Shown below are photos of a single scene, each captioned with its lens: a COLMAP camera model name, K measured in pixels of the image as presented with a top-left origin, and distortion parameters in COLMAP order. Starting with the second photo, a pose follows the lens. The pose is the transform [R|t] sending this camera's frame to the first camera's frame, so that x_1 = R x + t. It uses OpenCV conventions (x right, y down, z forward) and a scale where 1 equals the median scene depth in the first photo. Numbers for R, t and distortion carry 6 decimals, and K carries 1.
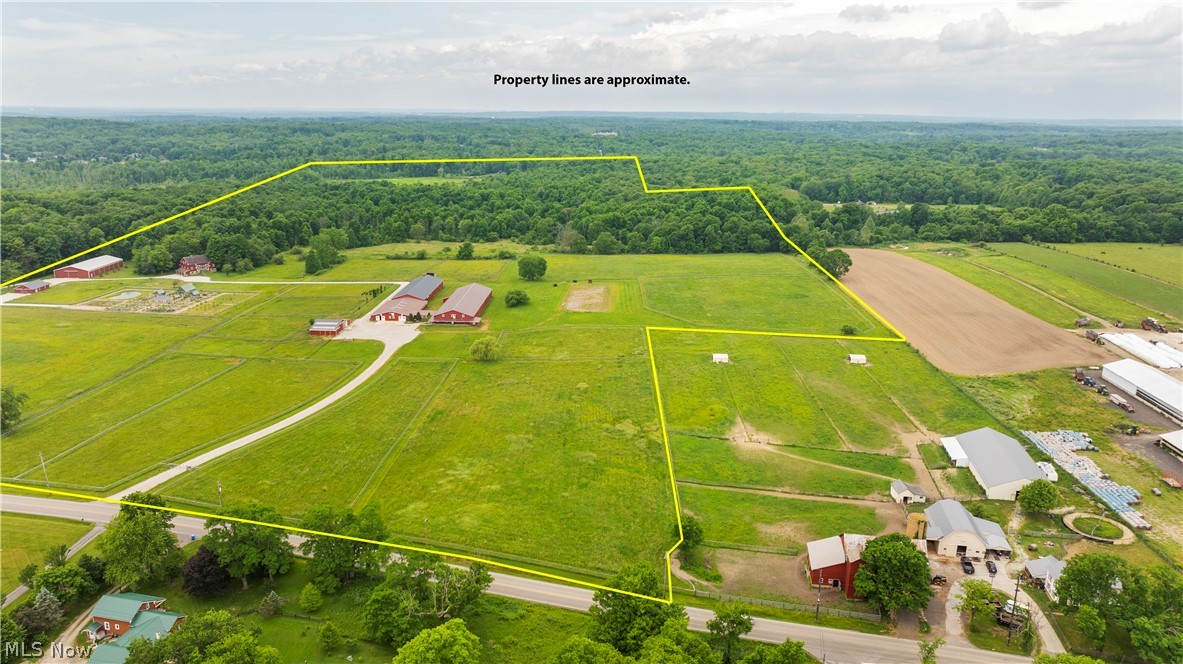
lens RADIAL K [[836.0, 0, 591.5], [0, 836.0, 332.0], [0, 0, 1]] dist [-0.003954, -0.001572]
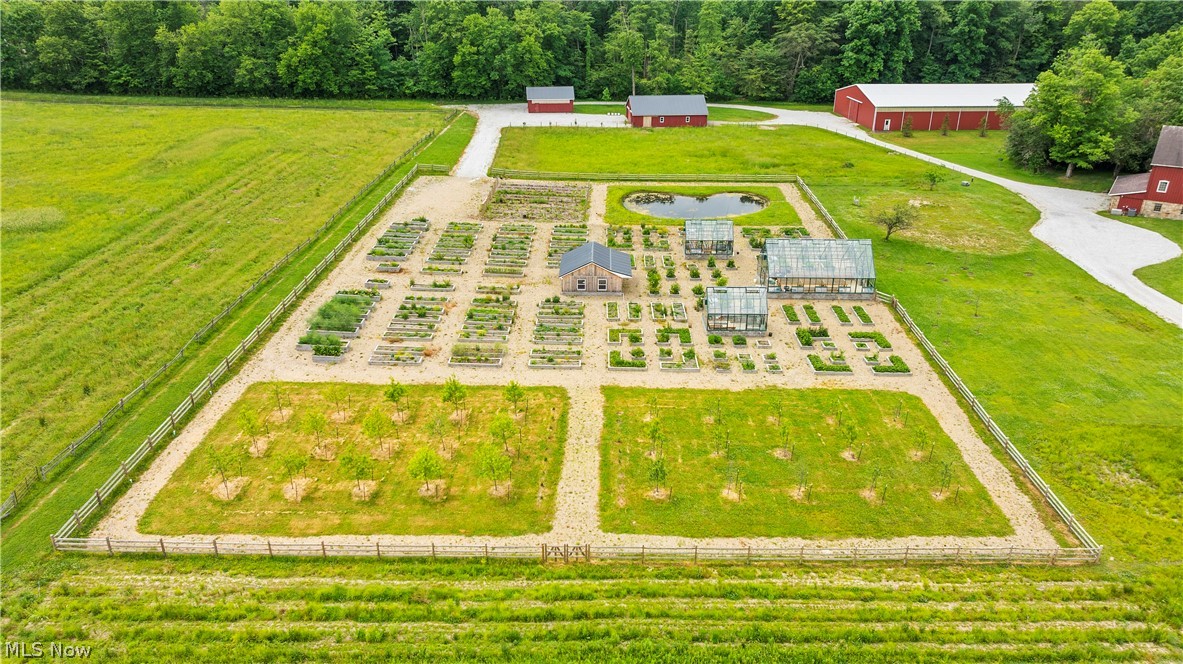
lens RADIAL K [[842.6, 0, 591.5], [0, 842.6, 332.0], [0, 0, 1]] dist [-0.059481, 0.080392]
pose [[0.096888, 0.401456, -0.910739, -0.252189], [-0.265295, 0.892356, 0.365130, -0.070844], [0.959287, 0.206238, 0.192963, 0.719620]]
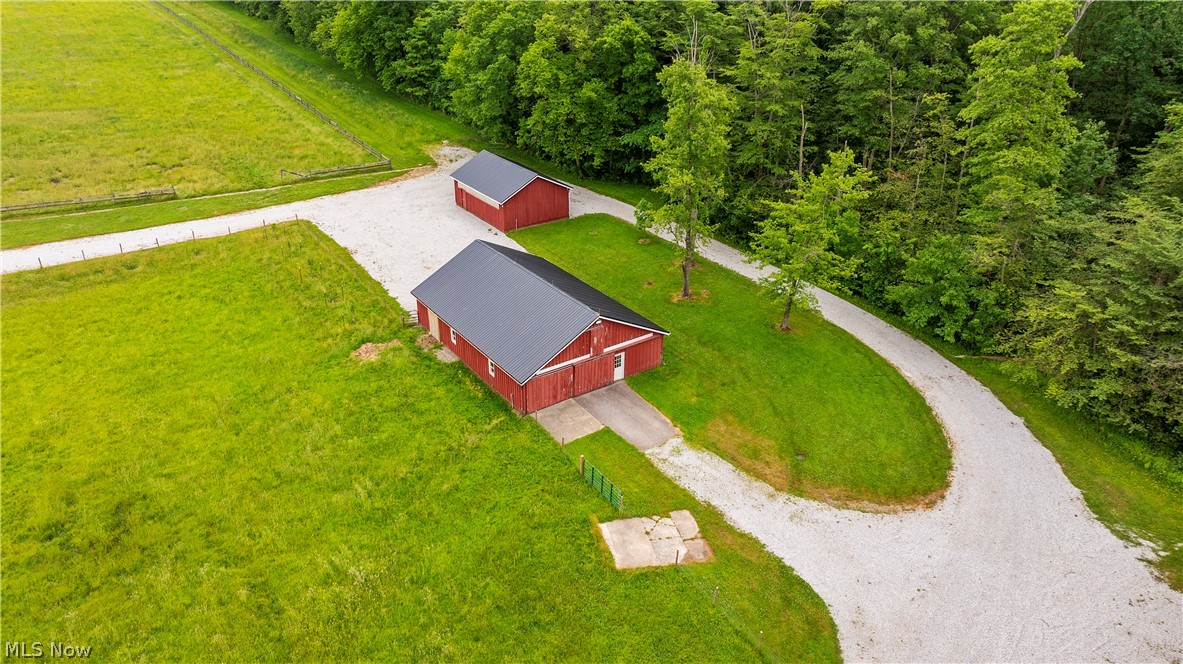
lens RADIAL K [[836.0, 0, 591.5], [0, 836.0, 332.0], [0, 0, 1]] dist [-0.003954, -0.001572]
pose [[-0.818241, 0.260009, -0.512715, -0.482252], [-0.156783, 0.757133, 0.634168, -0.099704], [0.553083, 0.599287, -0.578752, 0.836763]]
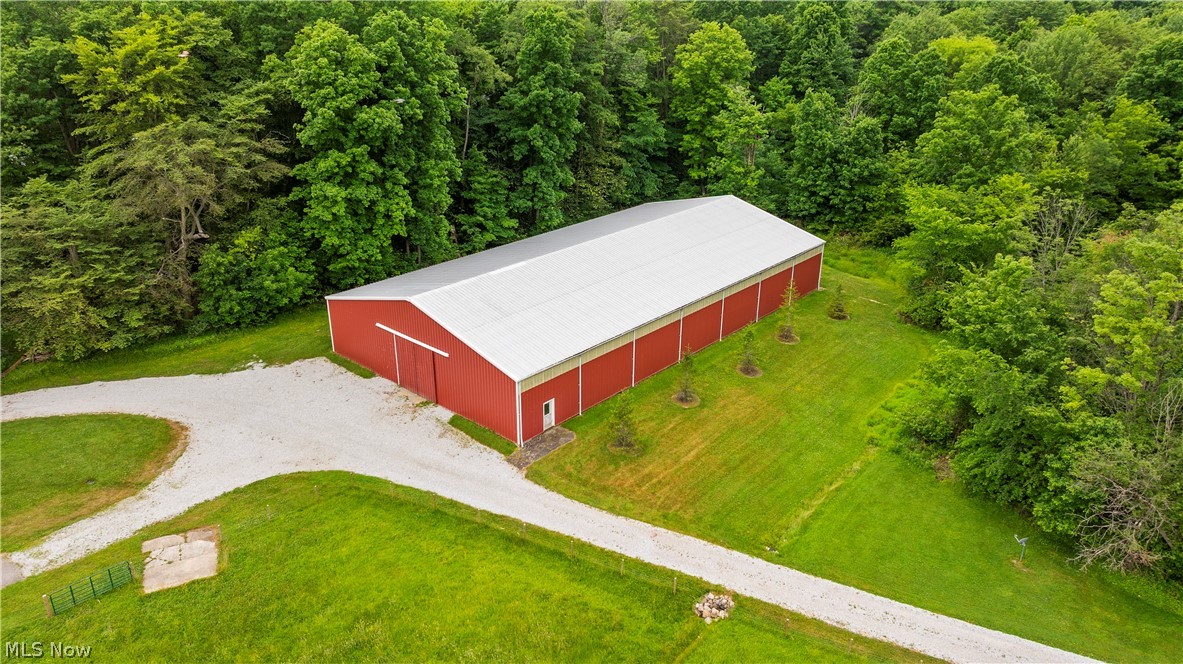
lens RADIAL K [[836.0, 0, 591.5], [0, 836.0, 332.0], [0, 0, 1]] dist [-0.003954, -0.001572]
pose [[0.746300, 0.260379, -0.612567, -0.452071], [-0.176282, 0.964767, 0.195318, -0.084522], [0.641841, -0.037781, 0.765906, 0.780541]]
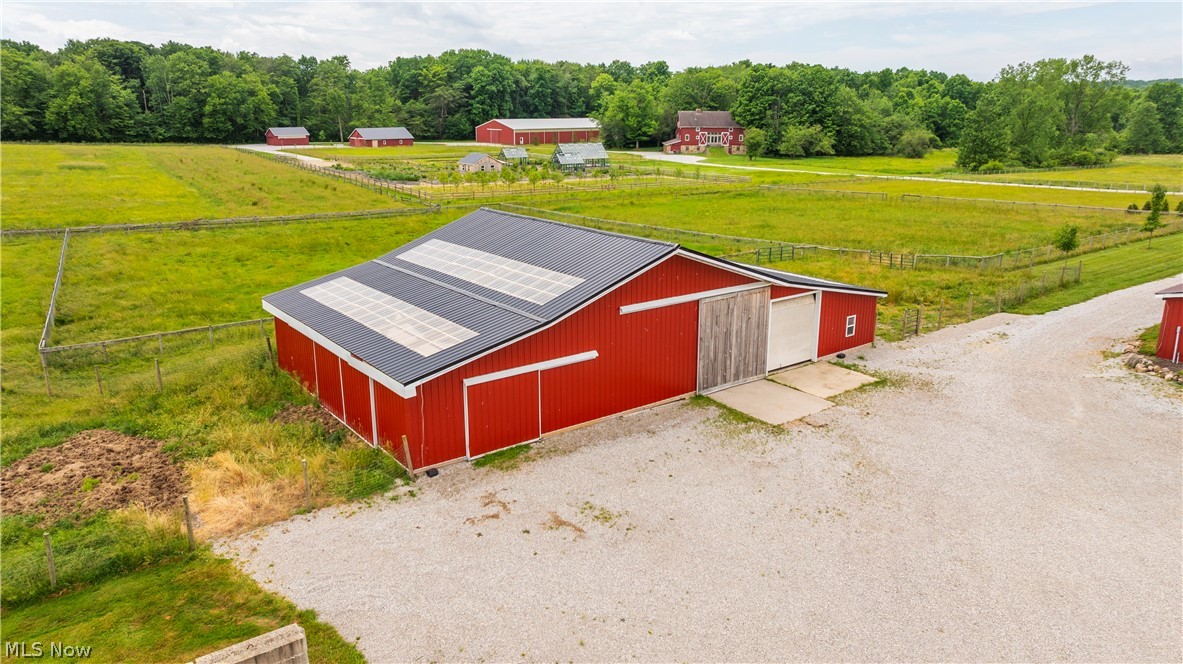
lens RADIAL K [[836.0, 0, 591.5], [0, 836.0, 332.0], [0, 0, 1]] dist [-0.003954, -0.001572]
pose [[0.645306, 0.196809, -0.738137, -0.160268], [-0.197459, 0.976380, 0.087706, -0.008260], [0.737963, 0.089155, 0.668926, 0.601982]]
